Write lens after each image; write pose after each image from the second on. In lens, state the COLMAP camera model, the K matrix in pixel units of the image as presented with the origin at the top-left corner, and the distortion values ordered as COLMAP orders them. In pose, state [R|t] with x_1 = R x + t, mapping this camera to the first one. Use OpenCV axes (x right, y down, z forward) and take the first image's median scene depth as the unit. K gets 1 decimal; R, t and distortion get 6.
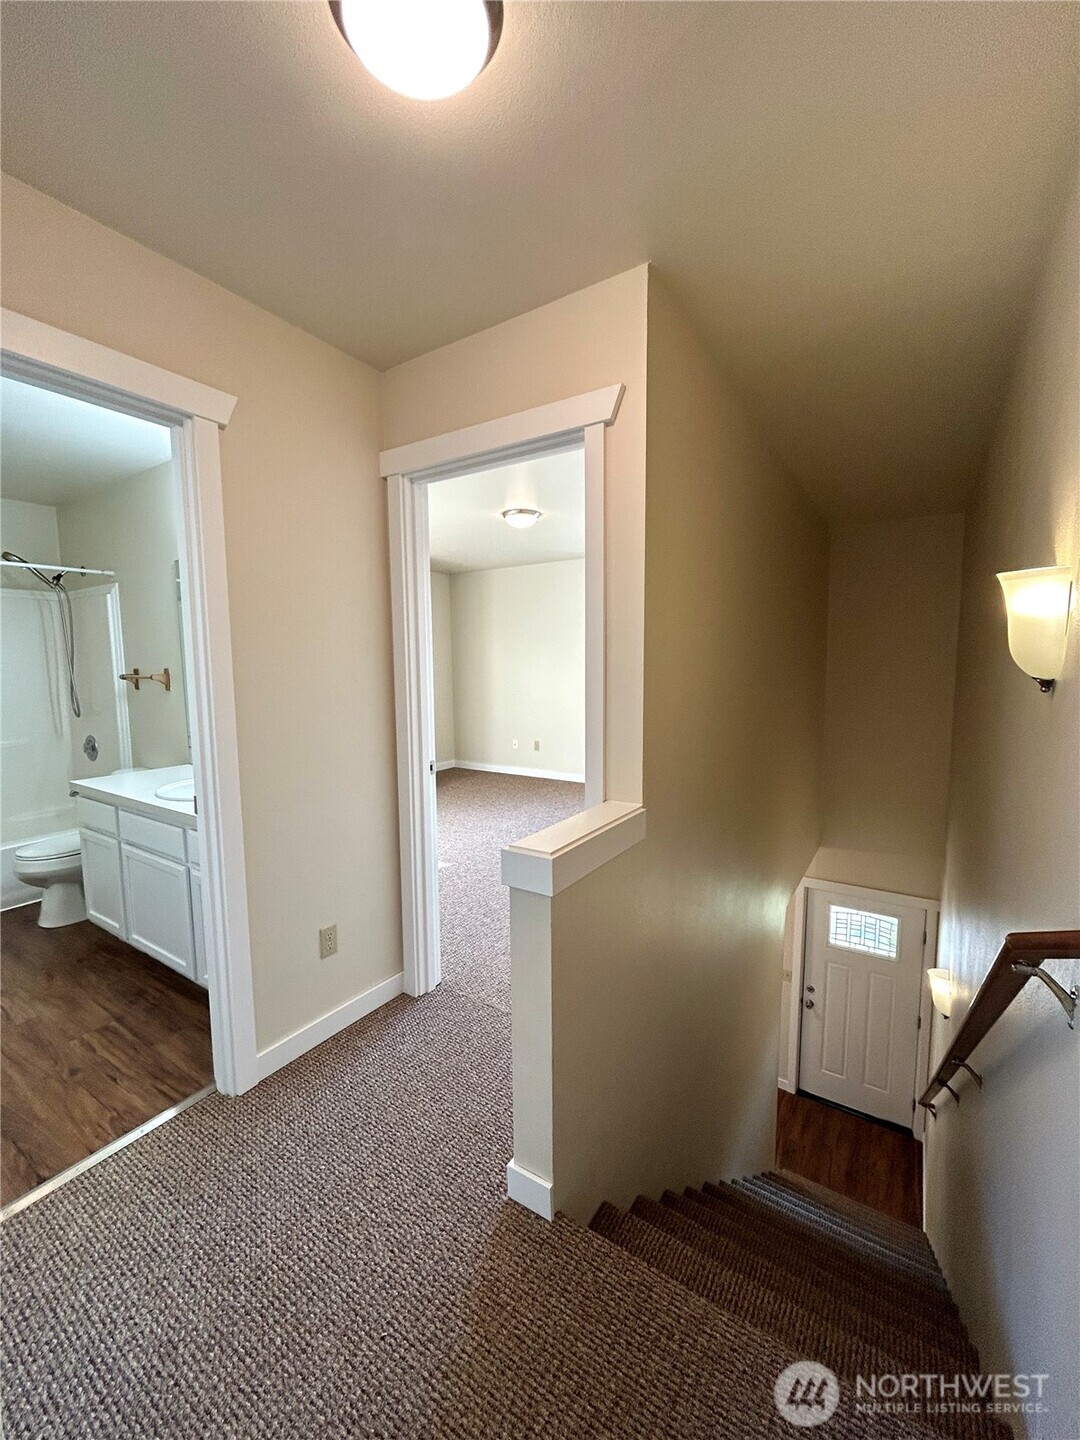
lens RADIAL K [[578.7, 0, 540.0], [0, 578.7, 720.0], [0, 0, 1]] dist [-0.001952, 0.000199]
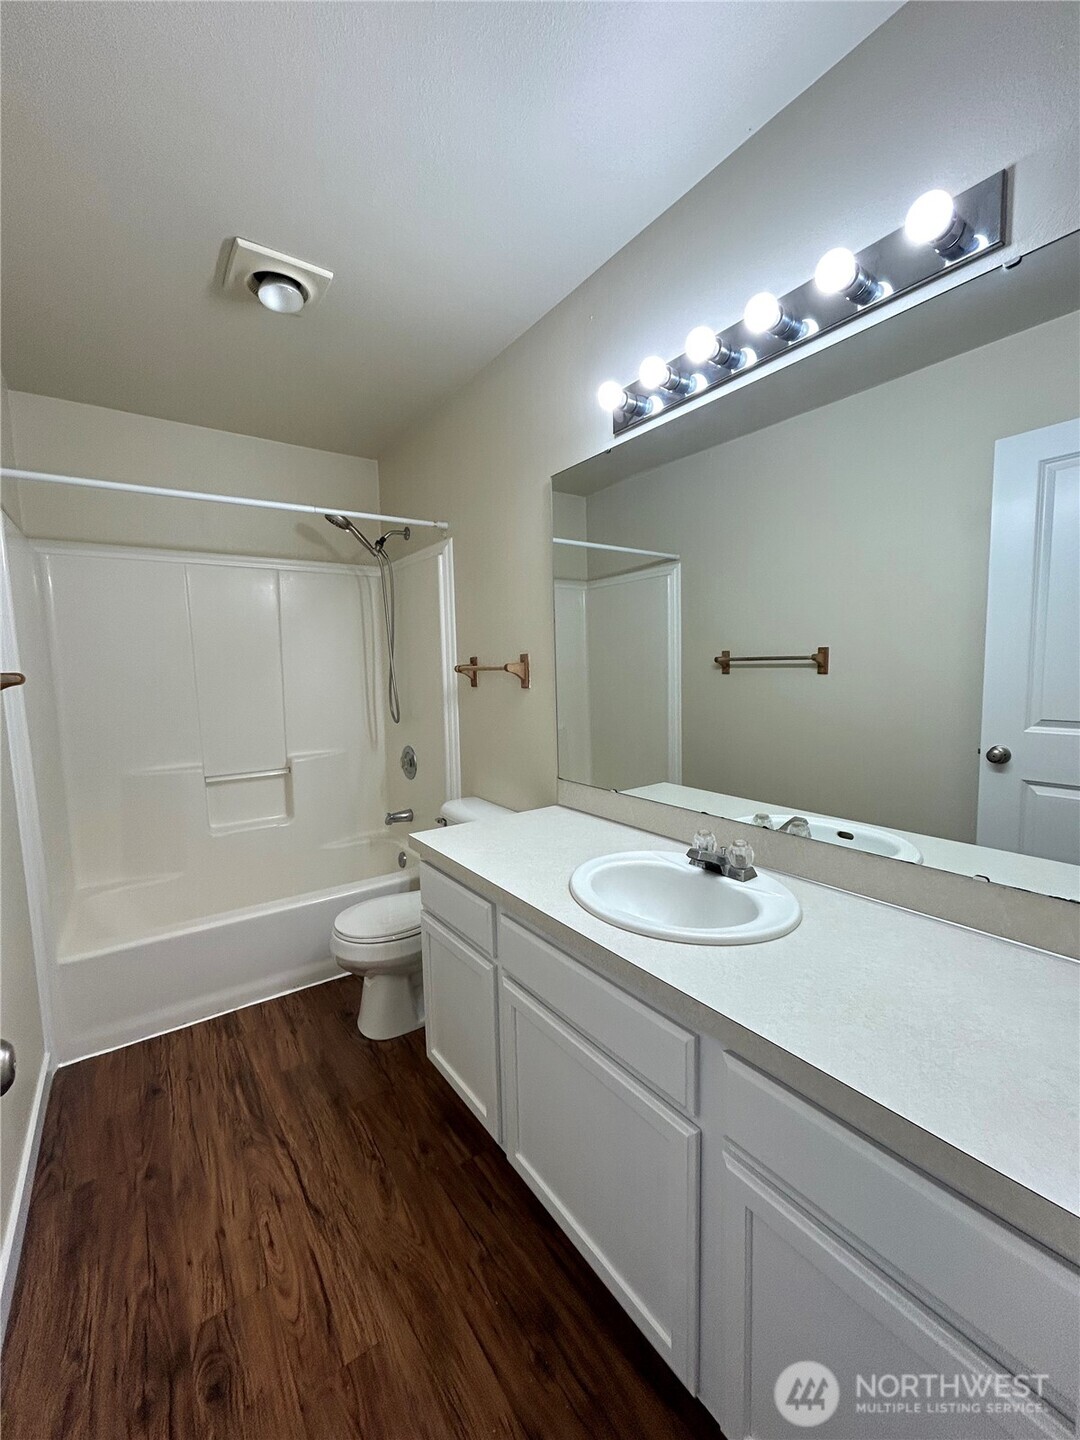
lens RADIAL K [[578.7, 0, 540.0], [0, 578.7, 720.0], [0, 0, 1]] dist [-0.001952, 0.000199]
pose [[0.929684, 0.019724, -0.367831, -0.389519], [-0.019596, 0.999800, 0.004081, -0.018157], [0.367838, 0.003414, 0.929884, 0.404112]]
